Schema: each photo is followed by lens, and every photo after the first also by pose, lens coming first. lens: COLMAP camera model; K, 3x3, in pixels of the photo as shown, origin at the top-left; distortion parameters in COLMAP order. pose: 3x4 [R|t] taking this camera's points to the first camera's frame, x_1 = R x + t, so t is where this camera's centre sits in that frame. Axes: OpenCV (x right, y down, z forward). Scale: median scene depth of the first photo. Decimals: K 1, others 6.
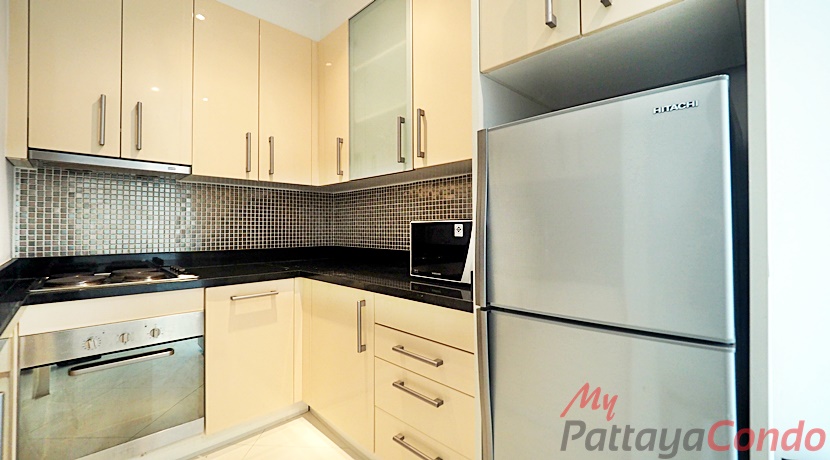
lens RADIAL K [[354.8, 0, 393.9], [0, 354.8, 224.6], [0, 0, 1]] dist [-0.001240, -0.000172]
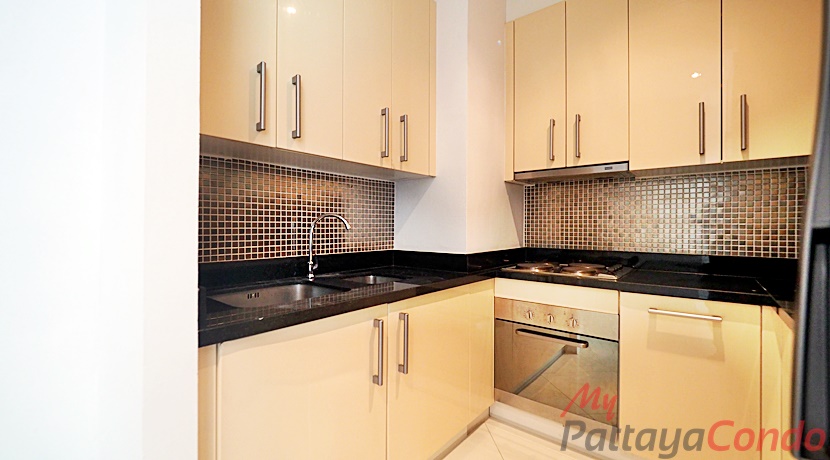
lens RADIAL K [[354.8, 0, 393.9], [0, 354.8, 224.6], [0, 0, 1]] dist [-0.001240, -0.000172]
pose [[0.107768, -0.005801, -0.994159, 0.328767], [0.006861, 0.999964, -0.005091, 0.003930], [0.994152, -0.006272, 0.107804, 0.299245]]
